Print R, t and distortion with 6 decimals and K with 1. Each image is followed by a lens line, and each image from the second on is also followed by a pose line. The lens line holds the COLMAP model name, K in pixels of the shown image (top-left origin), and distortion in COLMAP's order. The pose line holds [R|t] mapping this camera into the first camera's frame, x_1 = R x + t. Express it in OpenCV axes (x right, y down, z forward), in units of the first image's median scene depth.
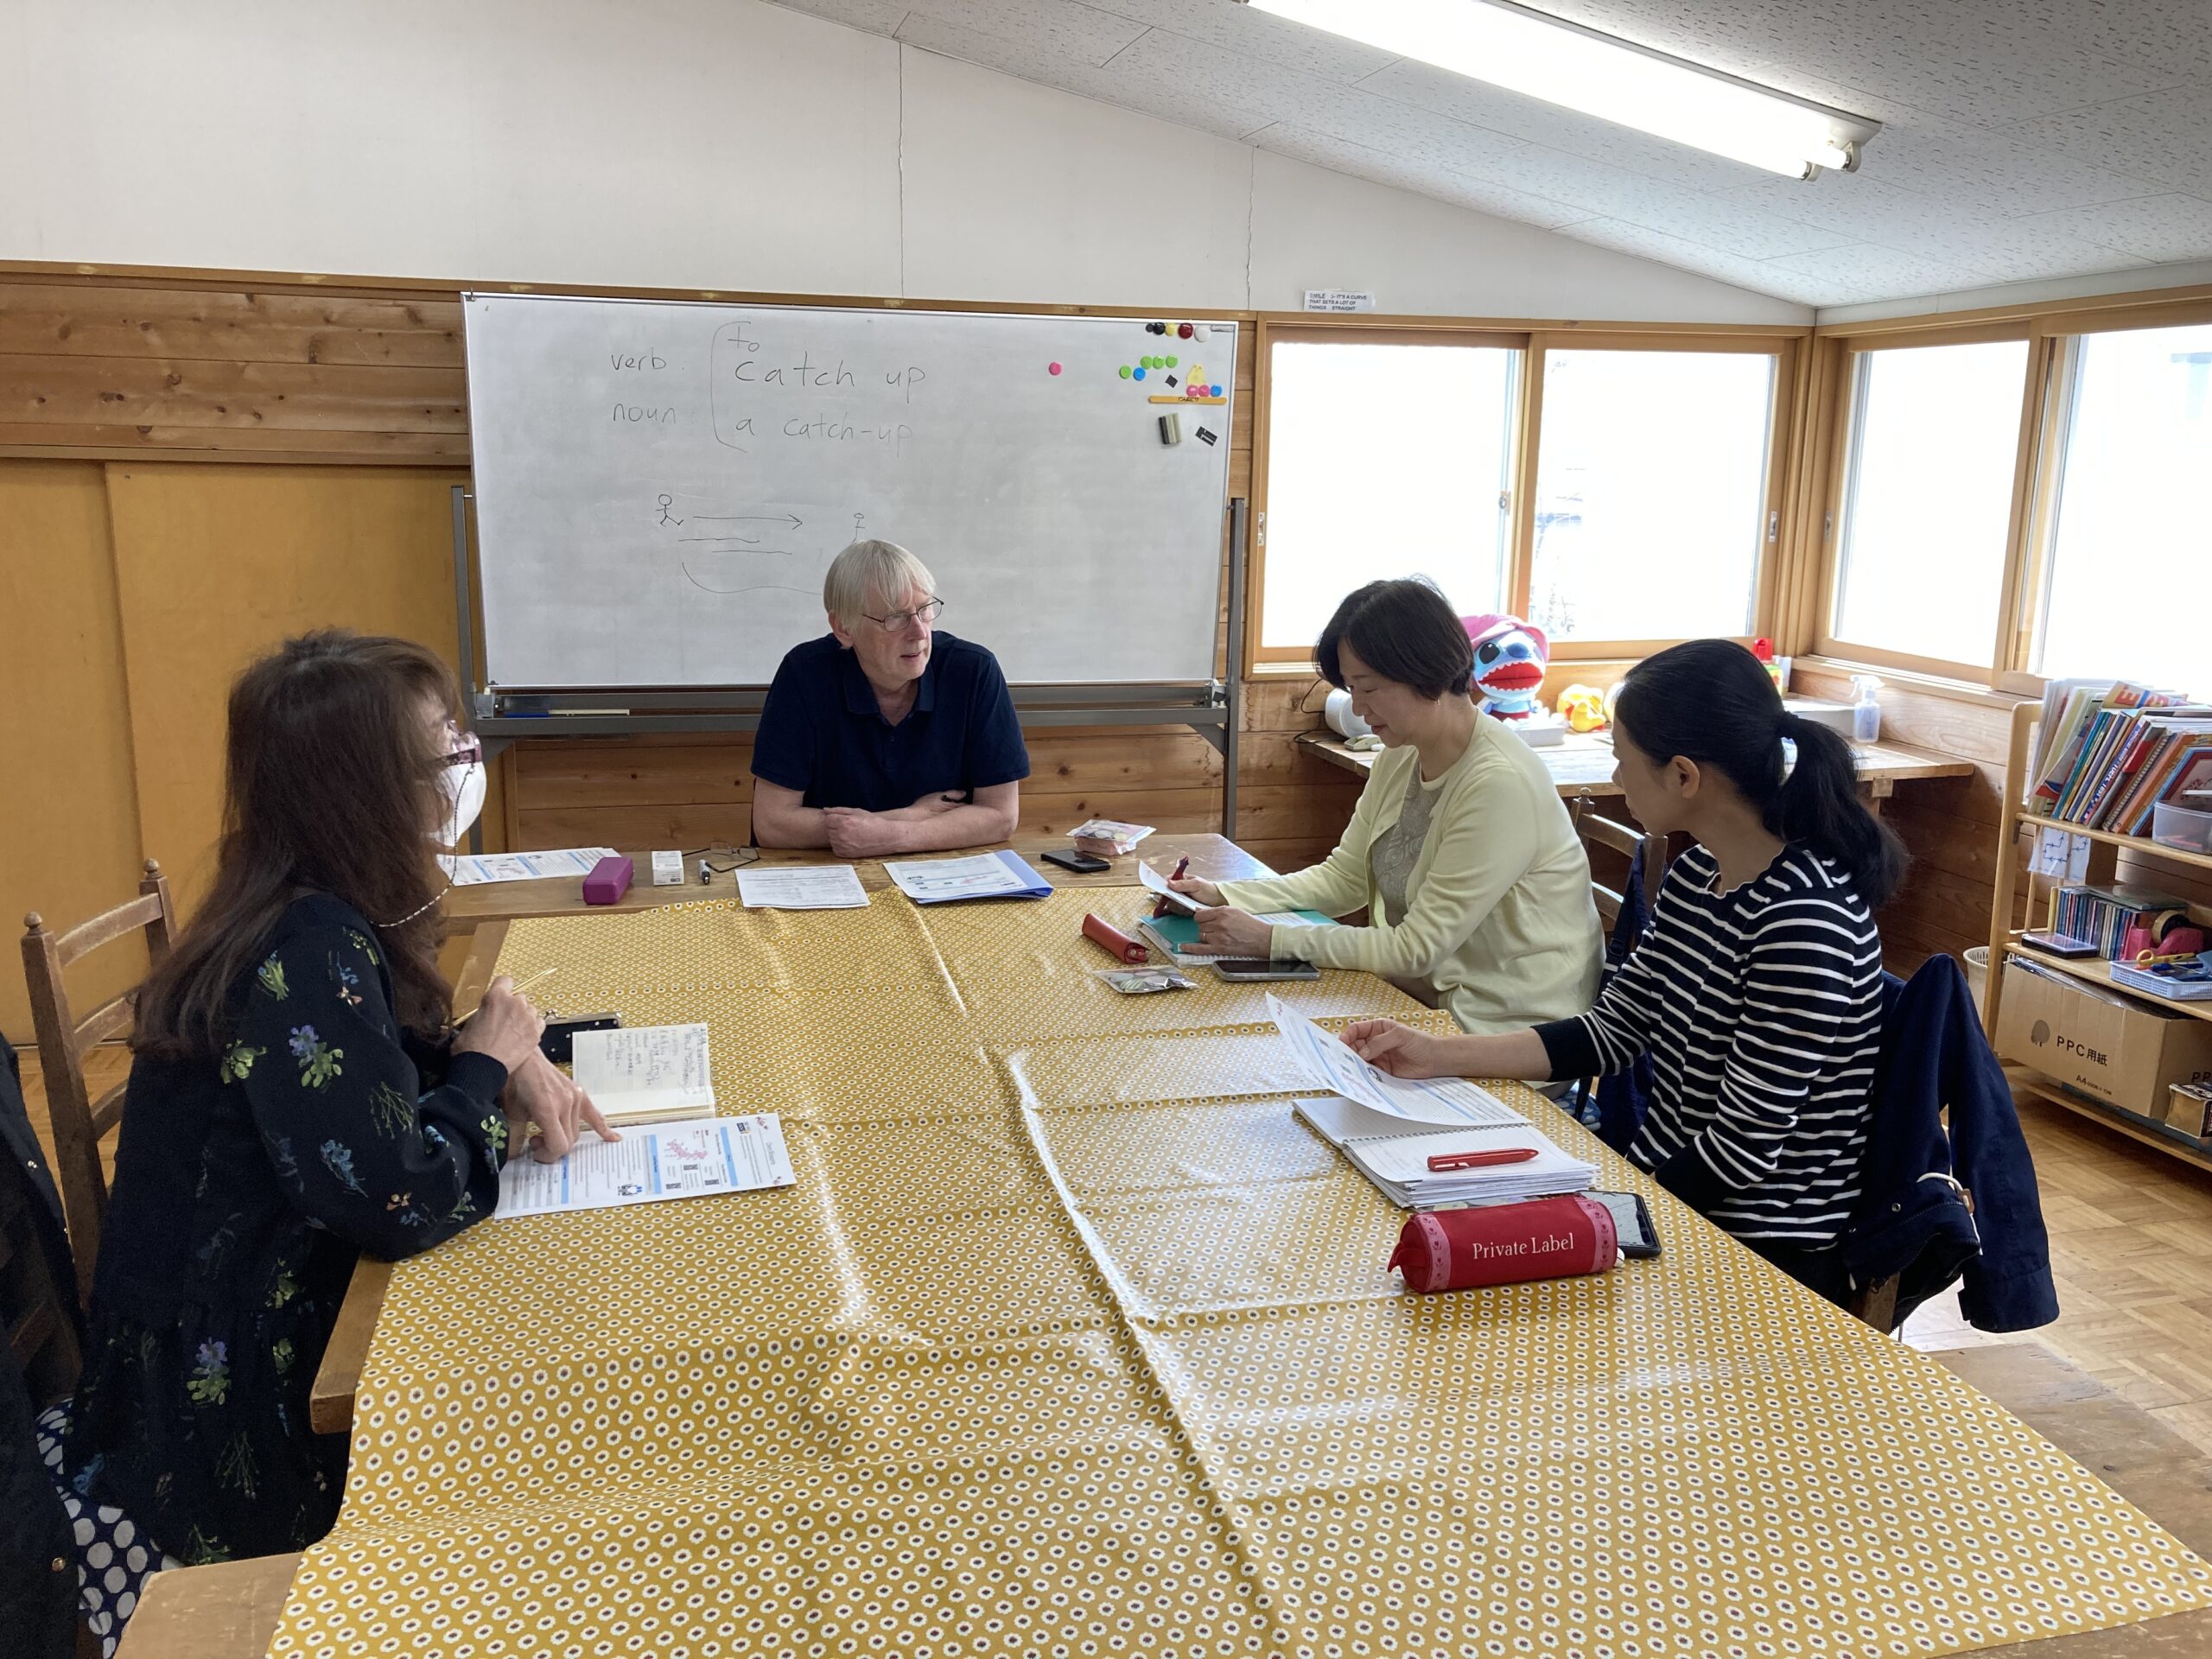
lens RADIAL K [[1823.8, 0, 1093.2], [0, 1823.8, 832.3], [0, 0, 1]] dist [0.055662, -0.063207]
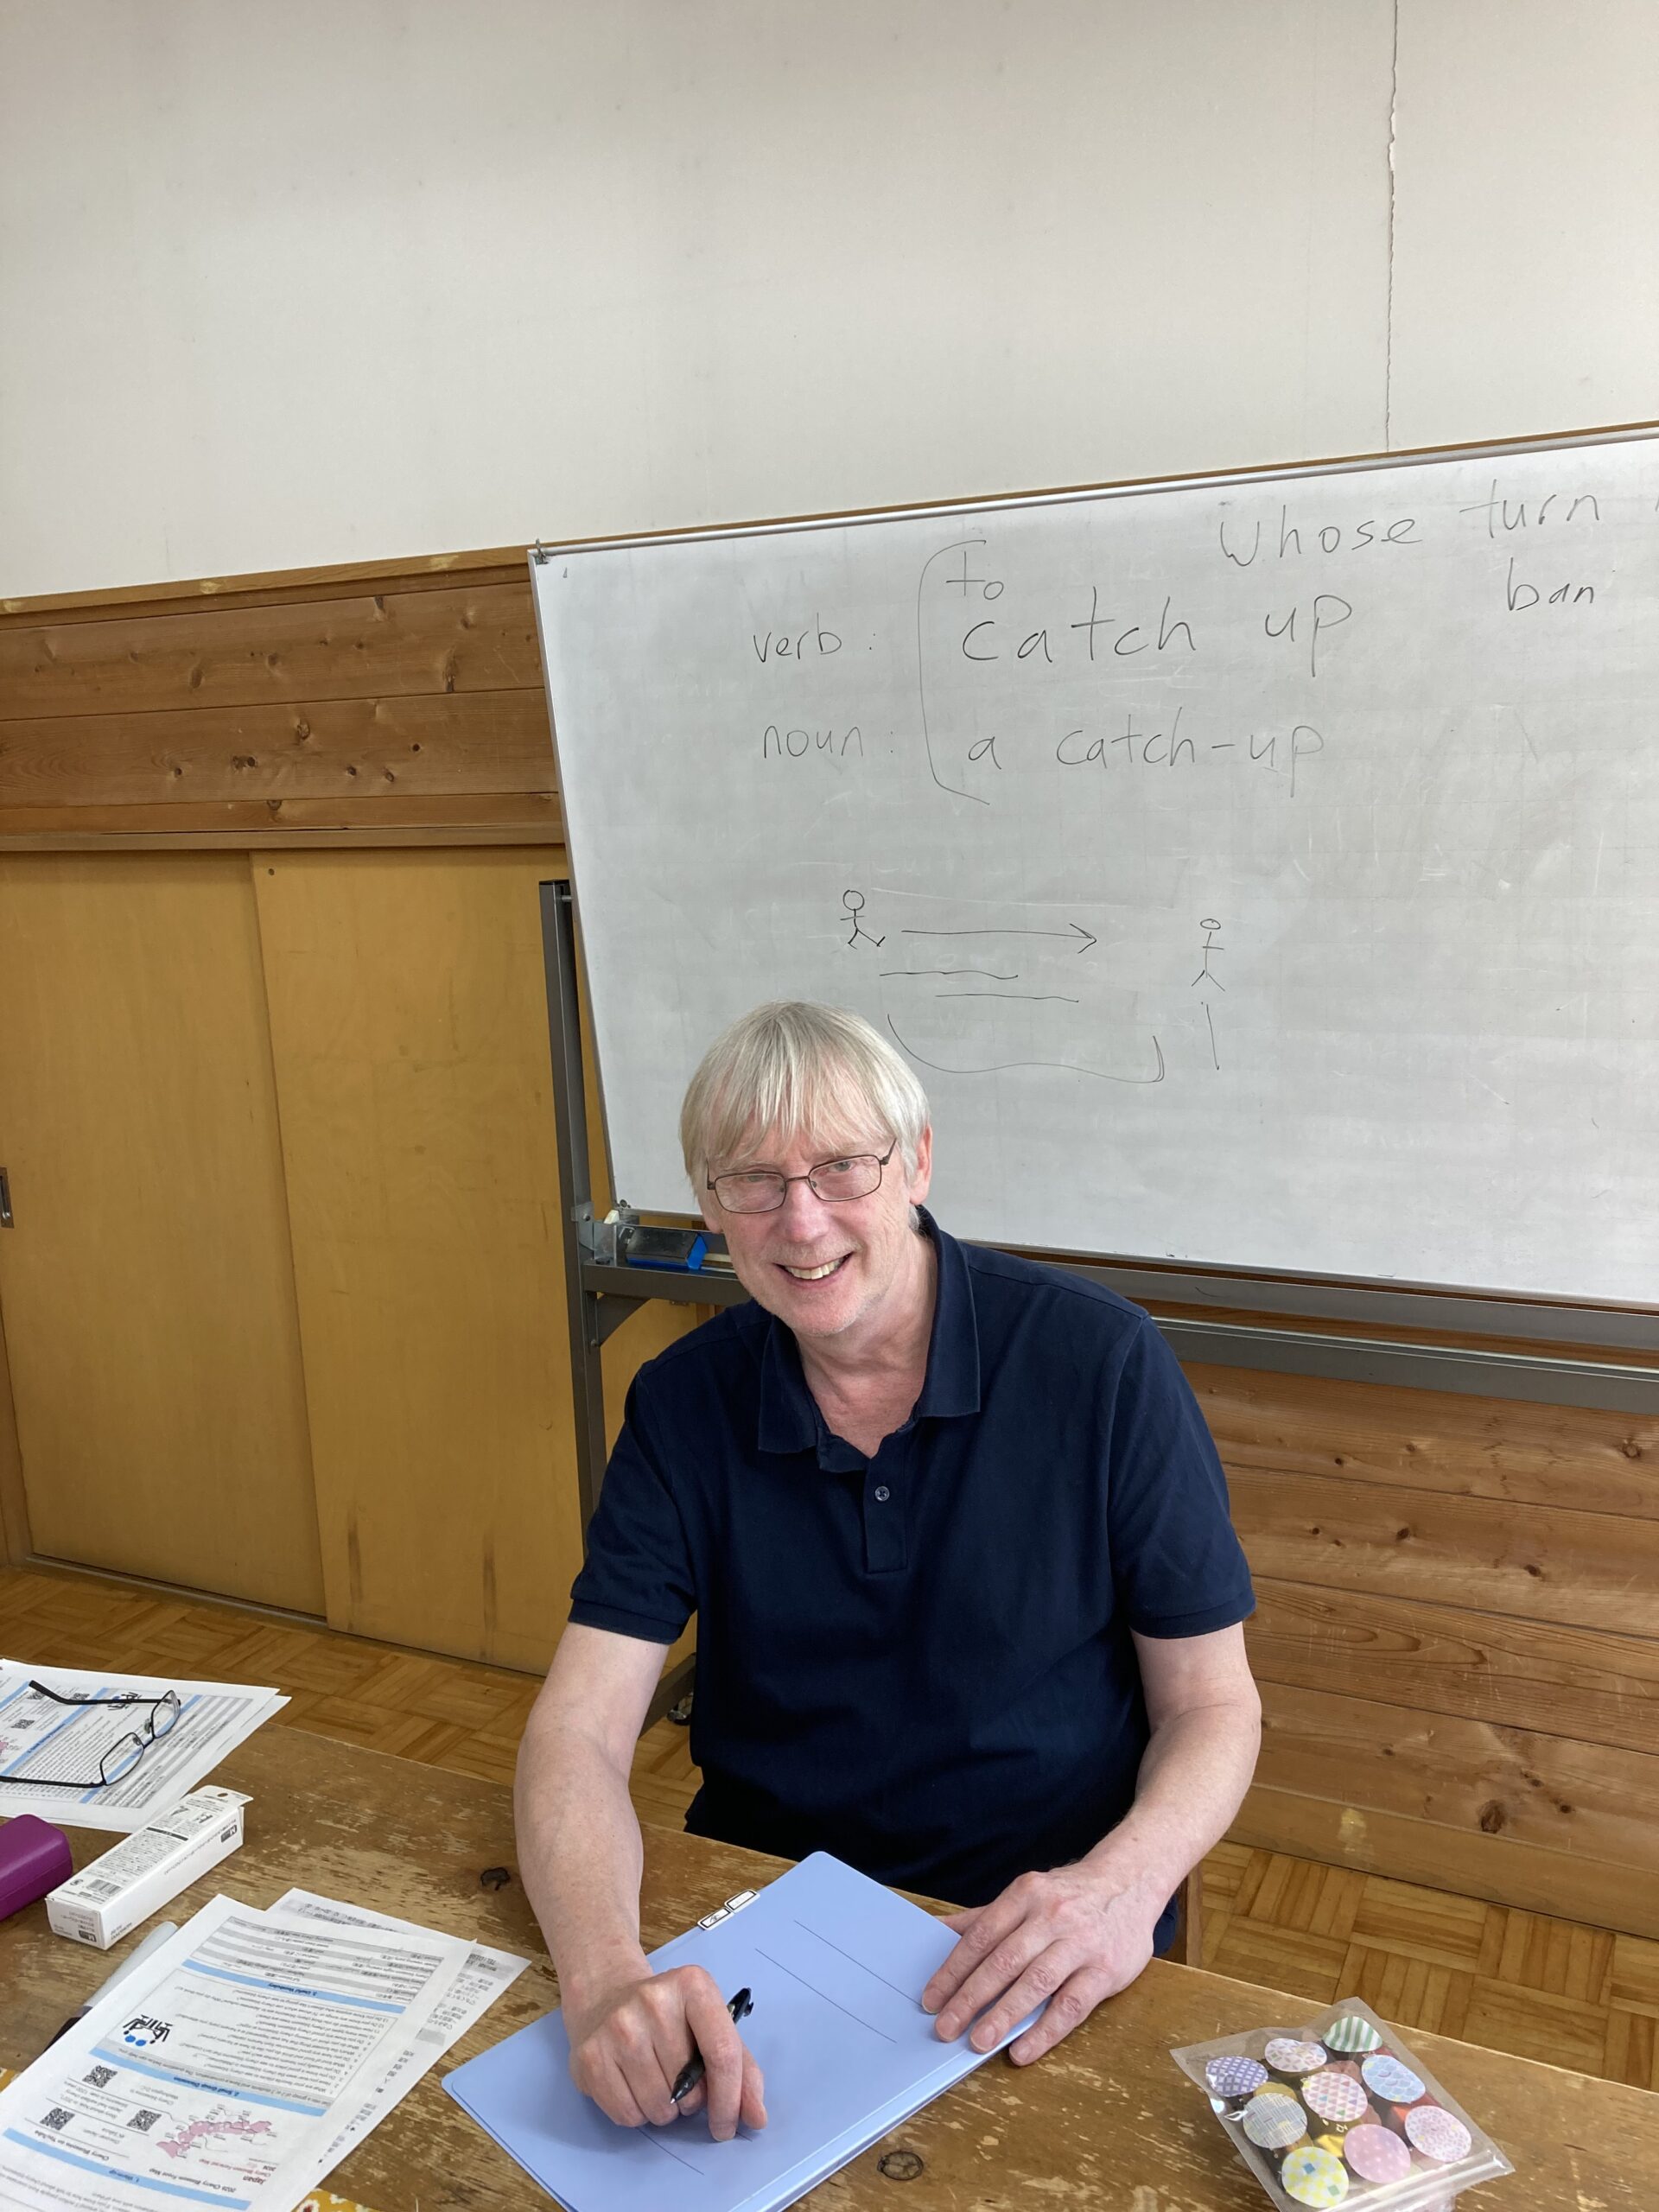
lens RADIAL K [[1823.8, 0, 823.4], [0, 1823.8, 1092.8], [0, 0, 1]] dist [0.055662, -0.063207]
pose [[0.750041, 0.071421, -0.657524, 0.112627], [-0.074071, 0.996969, 0.023799, -0.137819], [0.657231, 0.030854, 0.753058, 0.599269]]
